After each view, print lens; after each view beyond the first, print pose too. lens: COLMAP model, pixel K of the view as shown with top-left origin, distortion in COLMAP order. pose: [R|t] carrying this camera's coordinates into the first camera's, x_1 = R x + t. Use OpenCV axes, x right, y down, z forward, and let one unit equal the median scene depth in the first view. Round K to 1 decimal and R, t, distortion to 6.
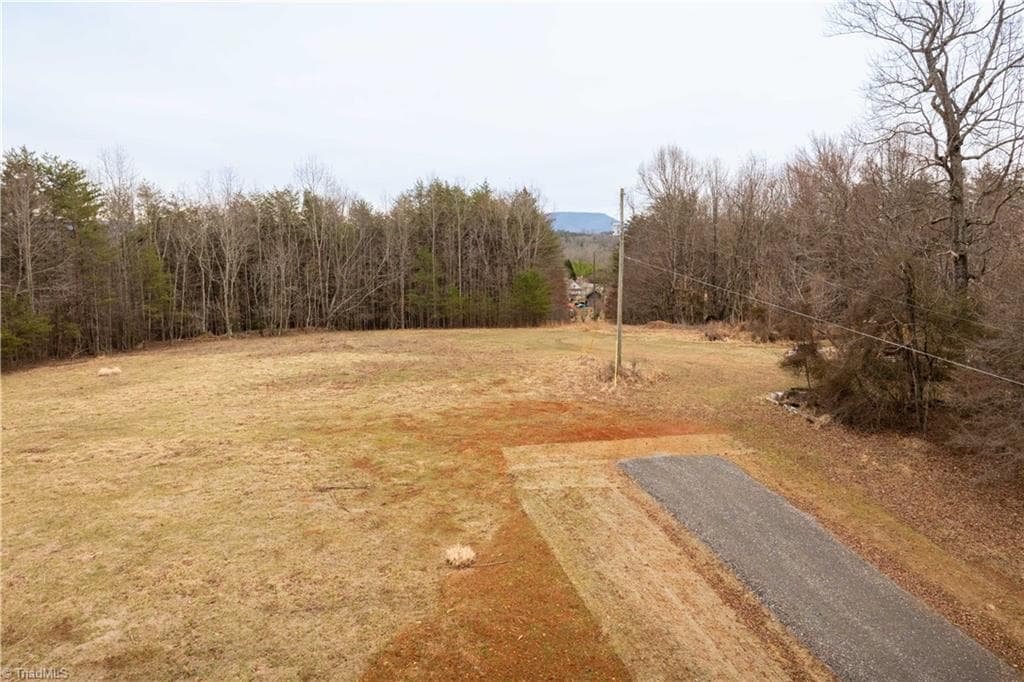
lens RADIAL K [[723.2, 0, 516.5], [0, 723.2, 343.4], [0, 0, 1]] dist [-0.035070, -0.000369]
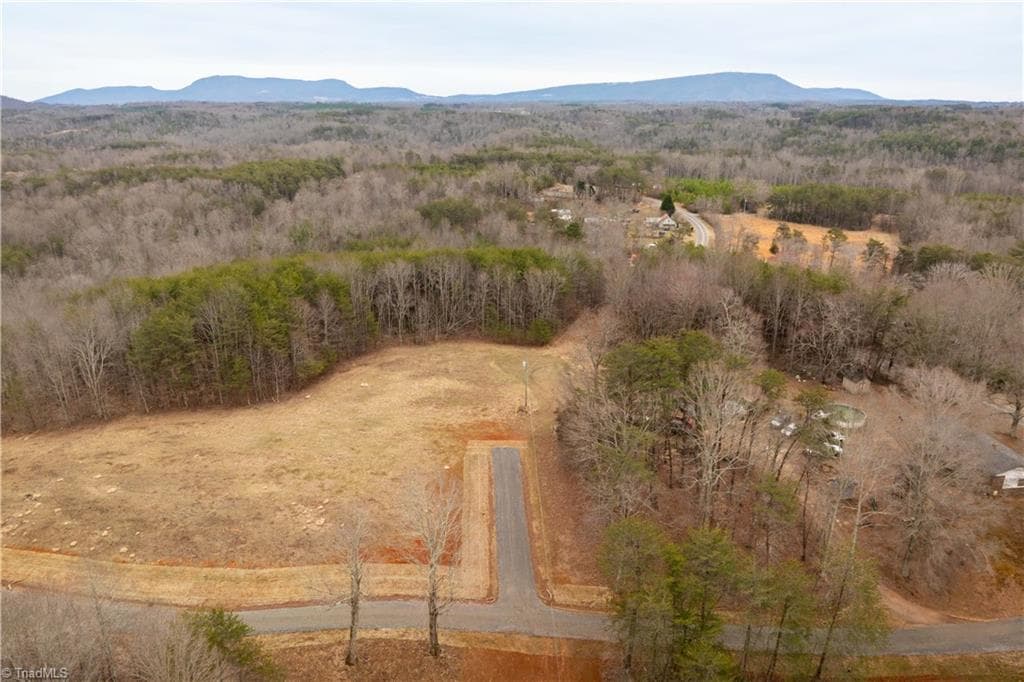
lens RADIAL K [[723.2, 0, 510.9], [0, 723.2, 332.7], [0, 0, 1]] dist [-0.035070, -0.000369]
pose [[0.976295, 0.077868, -0.201955, 0.377000], [-0.041677, 0.983216, 0.177623, -0.453236], [0.212396, -0.164995, 0.963153, -1.066299]]
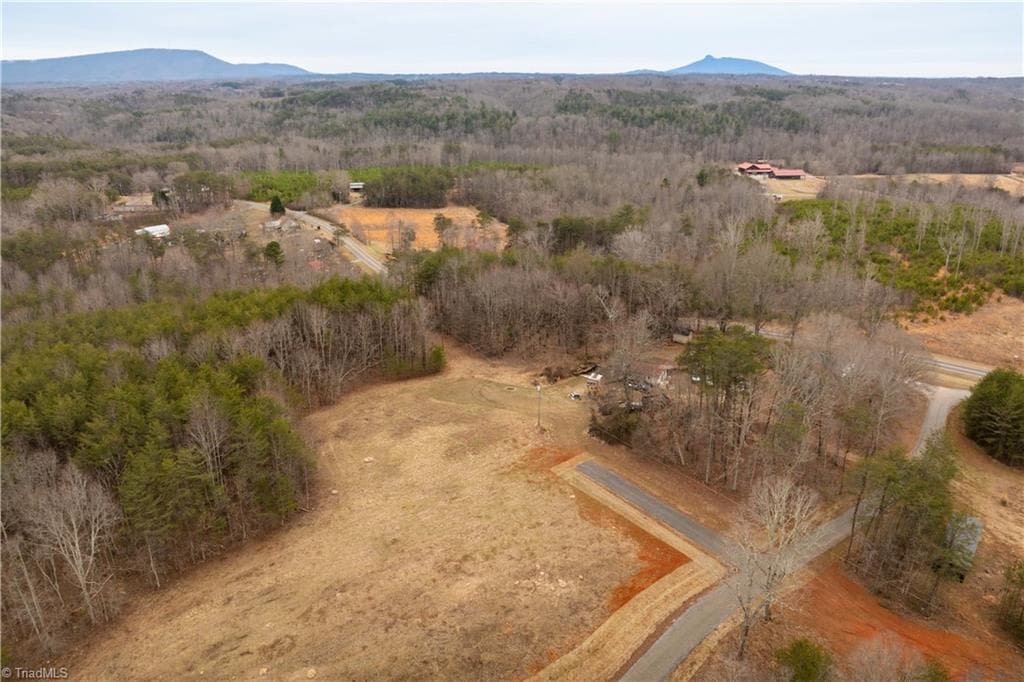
lens RADIAL K [[723.2, 0, 511.0], [0, 723.2, 339.2], [0, 0, 1]] dist [-0.035070, -0.000369]
pose [[0.875395, -0.160561, 0.455965, -0.802307], [0.062346, 0.972851, 0.222878, -0.619698], [-0.479372, -0.166679, 0.861639, -0.980666]]
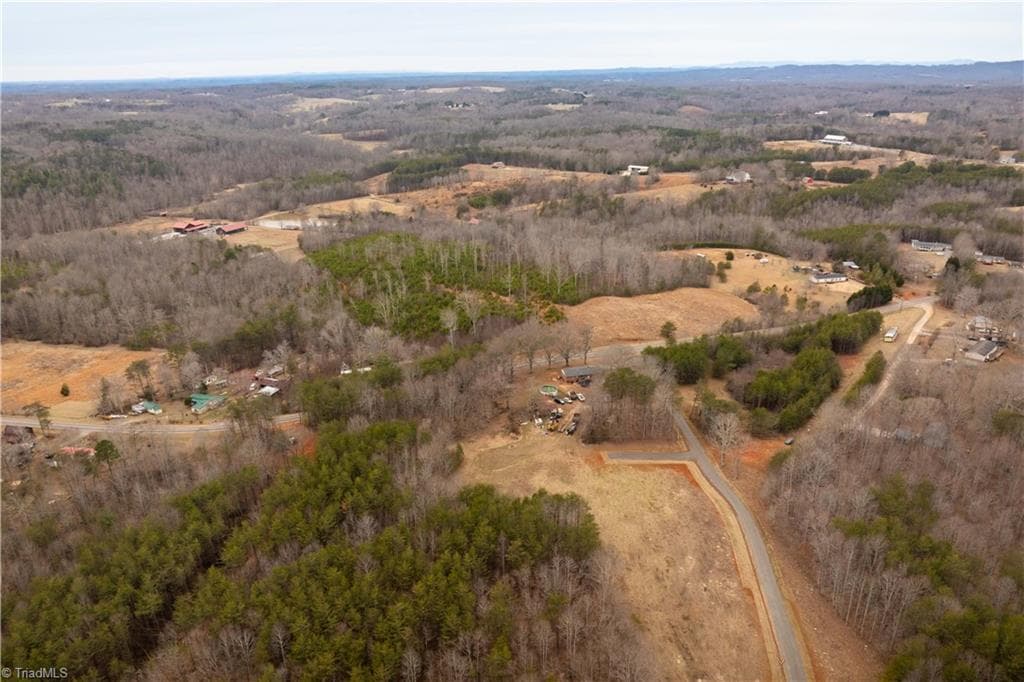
lens RADIAL K [[723.2, 0, 509.8], [0, 723.2, 342.3], [0, 0, 1]] dist [-0.035070, -0.000369]
pose [[0.105054, -0.347588, 0.931744, -3.037487], [0.153507, 0.931366, 0.330140, -1.681626], [-0.982547, 0.108347, 0.151201, 0.239404]]
